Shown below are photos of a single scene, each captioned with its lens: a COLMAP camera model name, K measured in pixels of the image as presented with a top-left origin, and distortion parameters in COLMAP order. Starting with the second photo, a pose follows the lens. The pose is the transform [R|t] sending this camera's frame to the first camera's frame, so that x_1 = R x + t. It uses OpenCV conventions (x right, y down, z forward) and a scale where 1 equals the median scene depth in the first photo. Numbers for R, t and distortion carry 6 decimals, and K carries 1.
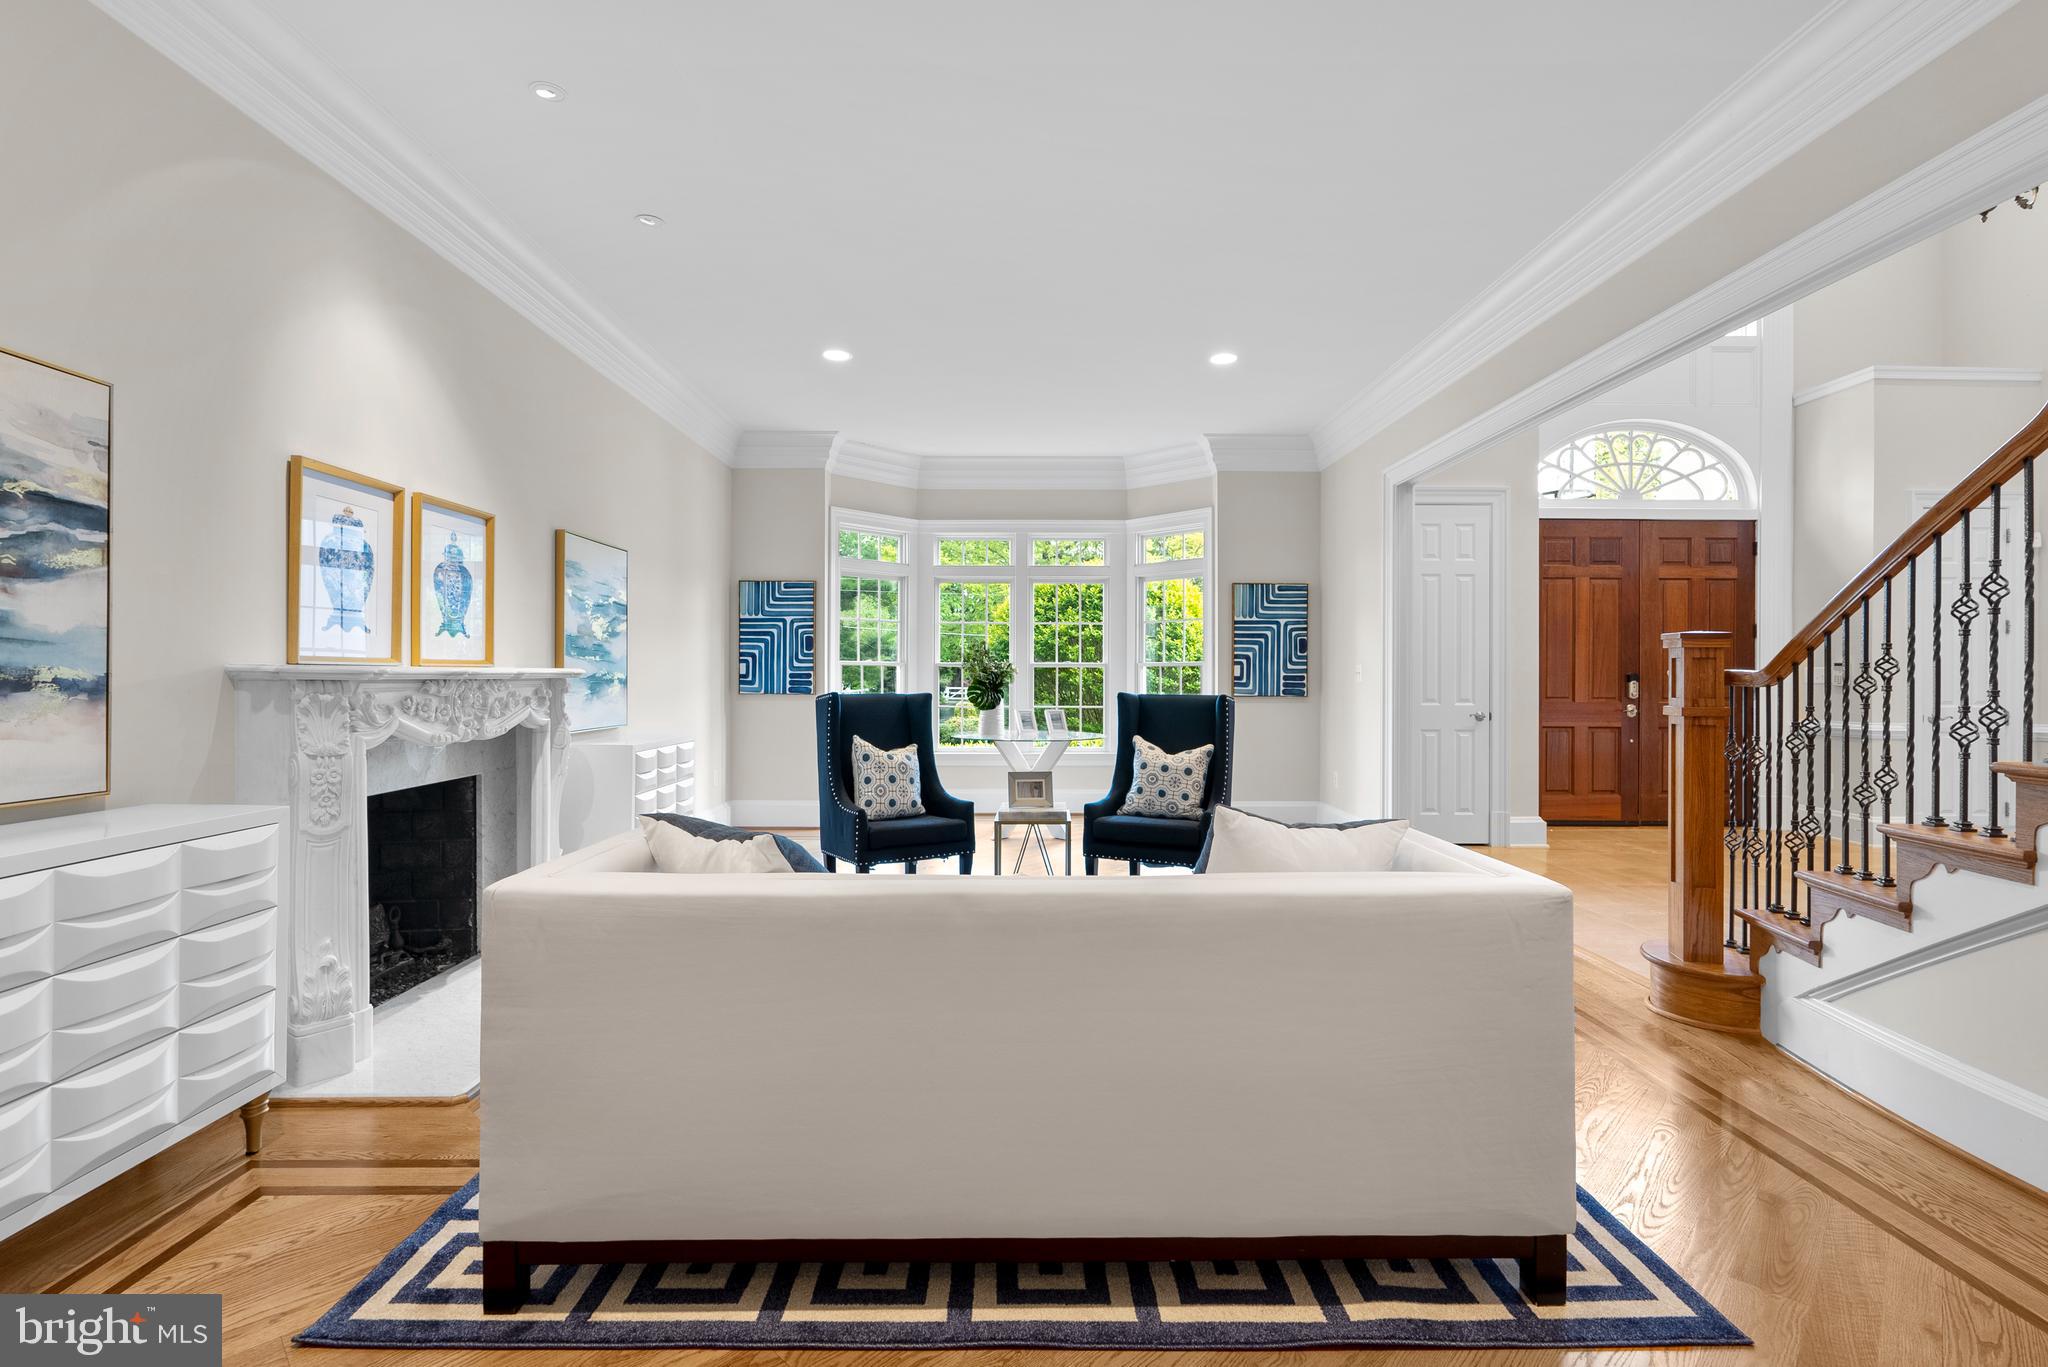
lens RADIAL K [[941.0, 0, 1024.3], [0, 941.0, 677.7], [0, 0, 1]] dist [-0.006986, 0.003264]
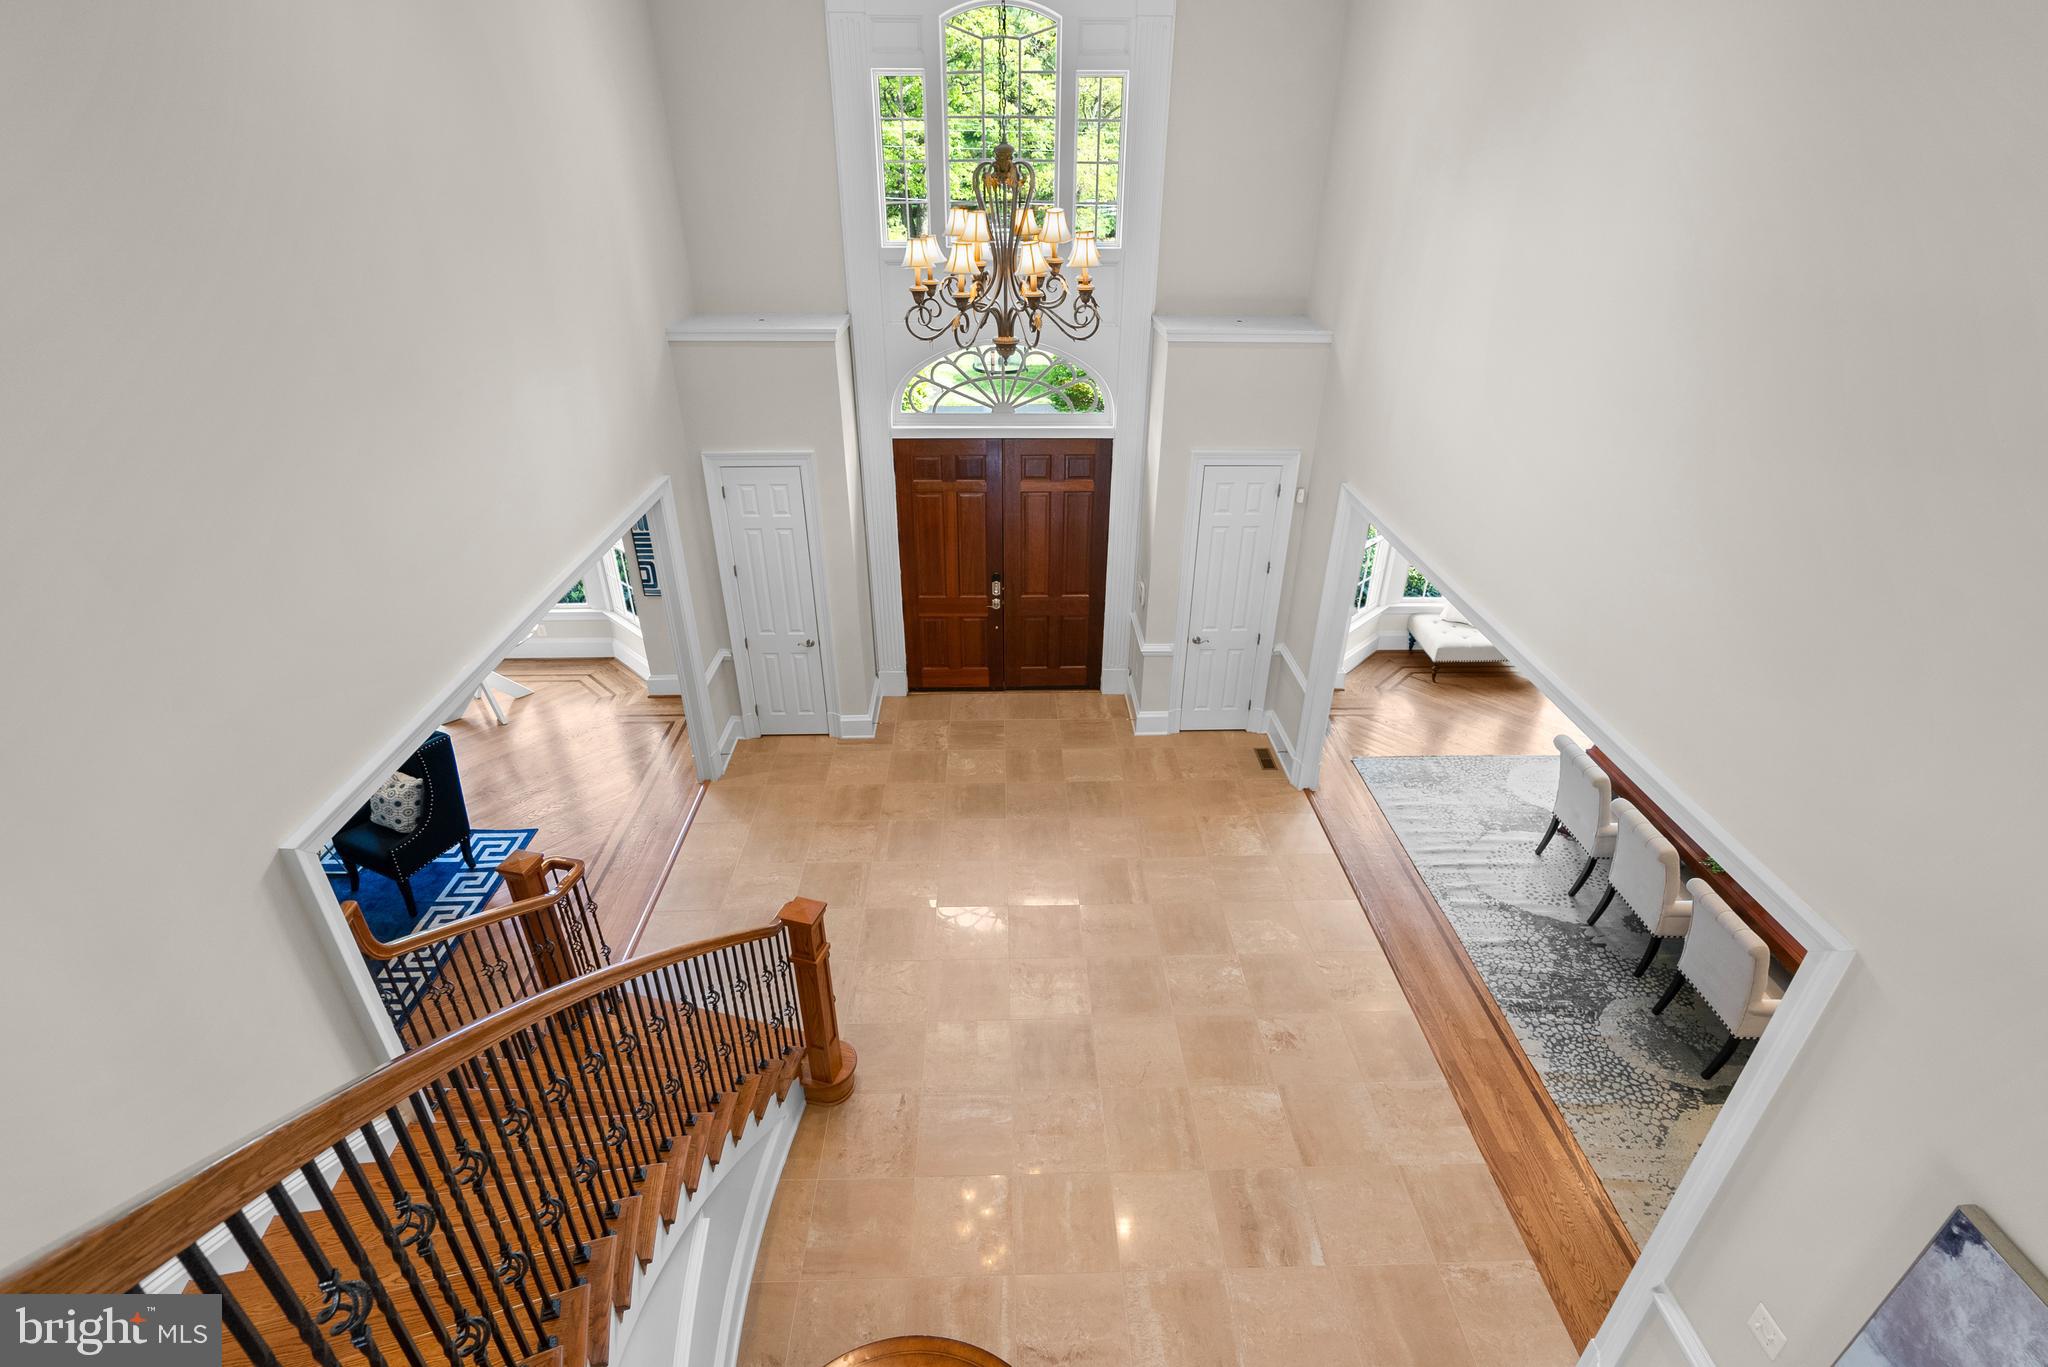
lens RADIAL K [[941.0, 0, 1020.0], [0, 941.0, 680.9], [0, 0, 1]] dist [-0.006986, 0.003264]
pose [[0.999892, -0.006238, 0.013270, 0.659833], [-0.000995, 0.874039, 0.485855, -0.444253], [-0.014630, -0.485816, 0.873939, -0.058025]]
